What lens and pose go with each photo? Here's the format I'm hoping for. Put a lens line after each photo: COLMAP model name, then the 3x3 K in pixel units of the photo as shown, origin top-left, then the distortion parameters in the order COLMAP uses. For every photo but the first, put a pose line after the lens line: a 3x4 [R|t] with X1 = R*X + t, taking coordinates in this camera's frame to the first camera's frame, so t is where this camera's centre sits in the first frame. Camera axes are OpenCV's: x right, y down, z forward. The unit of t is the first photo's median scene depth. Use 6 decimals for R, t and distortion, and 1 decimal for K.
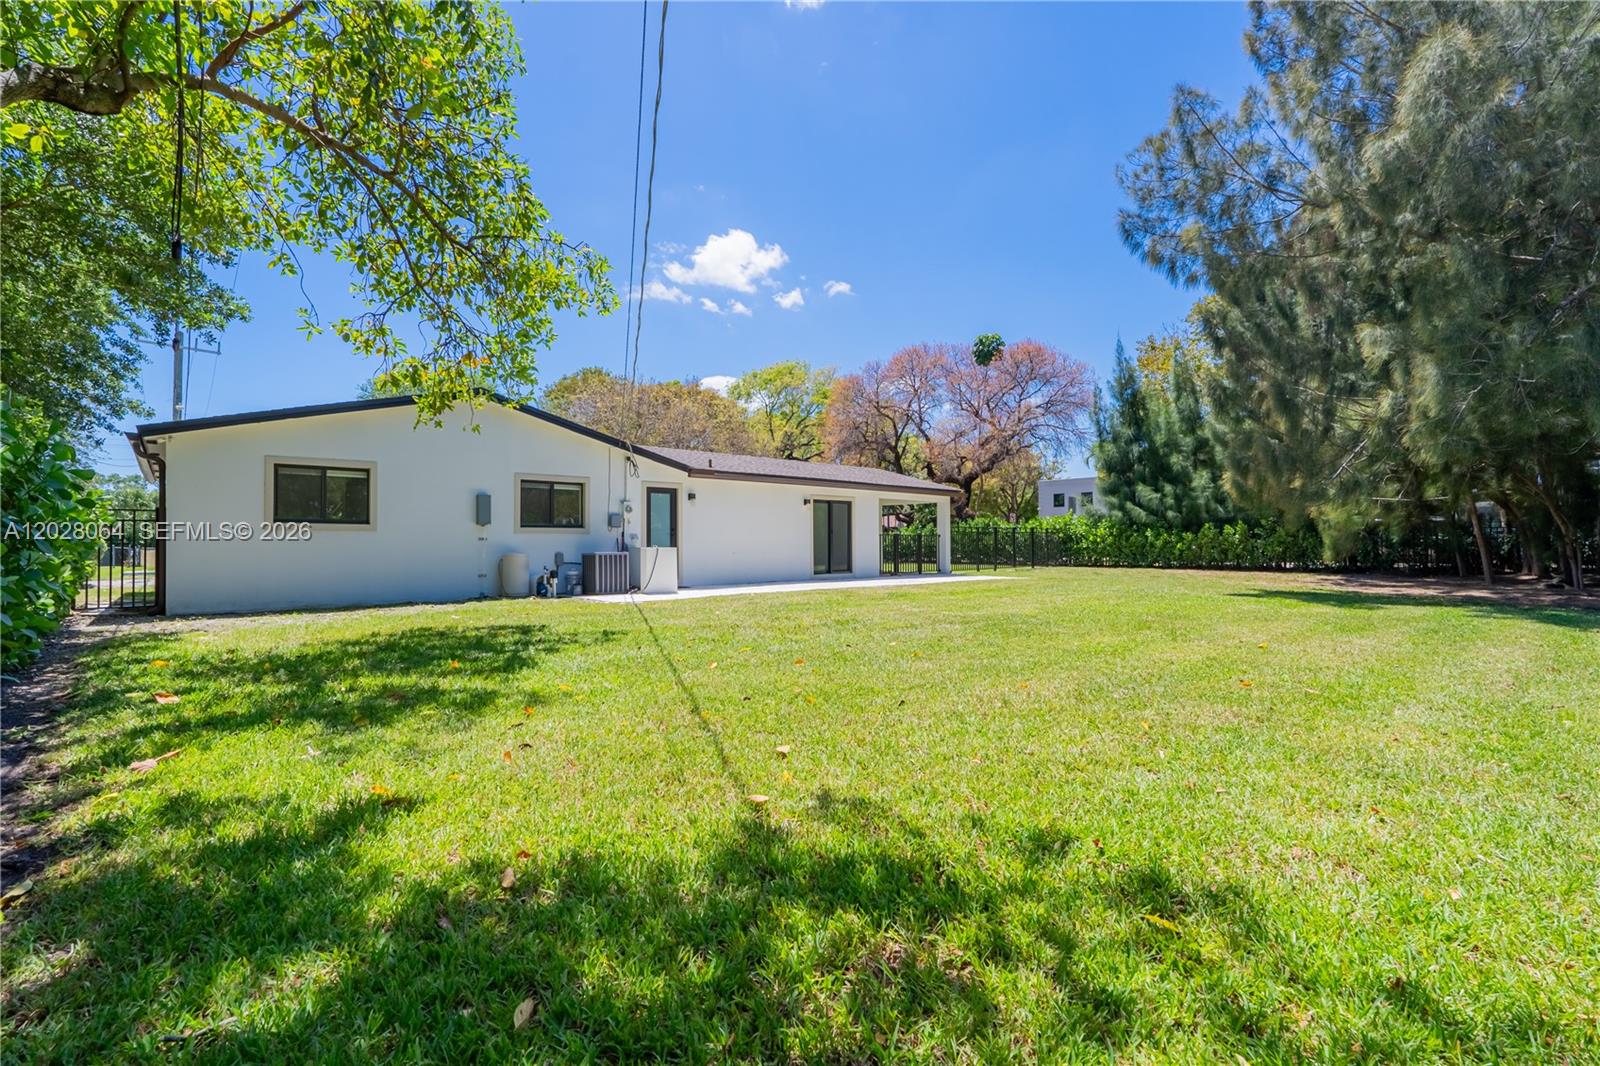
lens RADIAL K [[709.5, 0, 802.0], [0, 709.5, 537.1], [0, 0, 1]] dist [-0.002032, -0.000159]
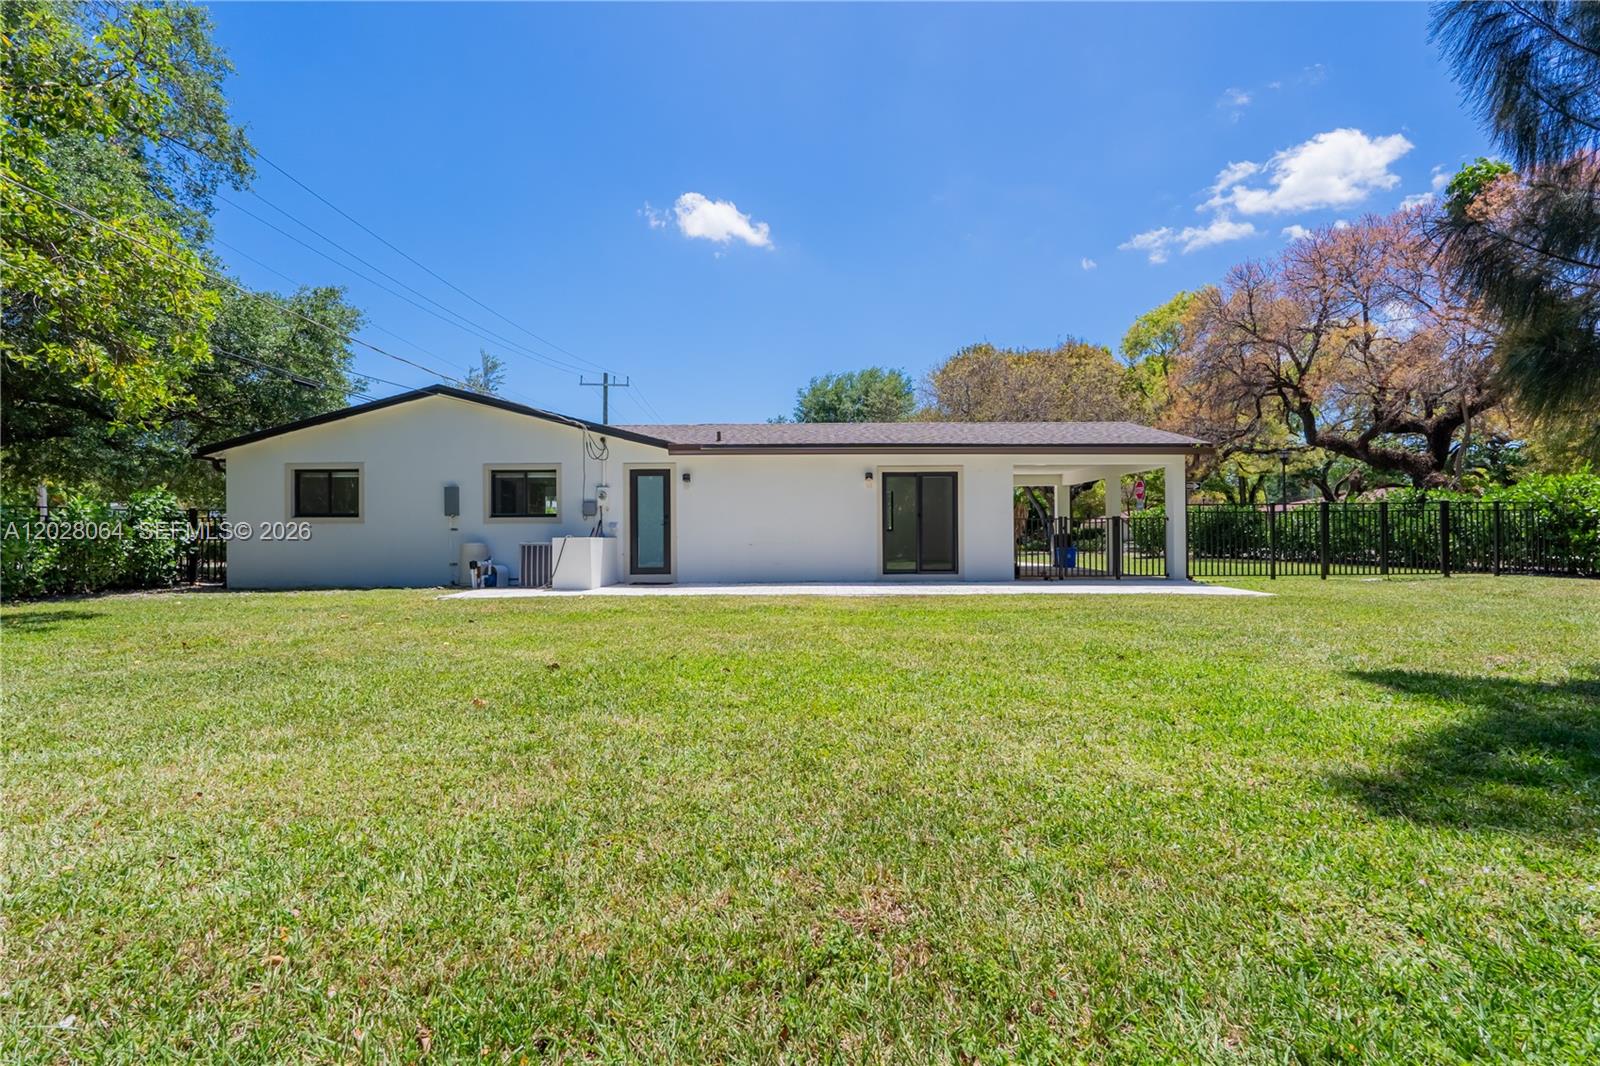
lens RADIAL K [[775.5, 0, 800.0], [0, 775.5, 533.0], [0, 0, 1]] dist [-0.024684, -0.000311]
pose [[0.762255, -0.009312, -0.647209, 0.549319], [0.009891, 0.999947, -0.002738, 0.012962], [0.647201, -0.004315, 0.762307, 0.383346]]
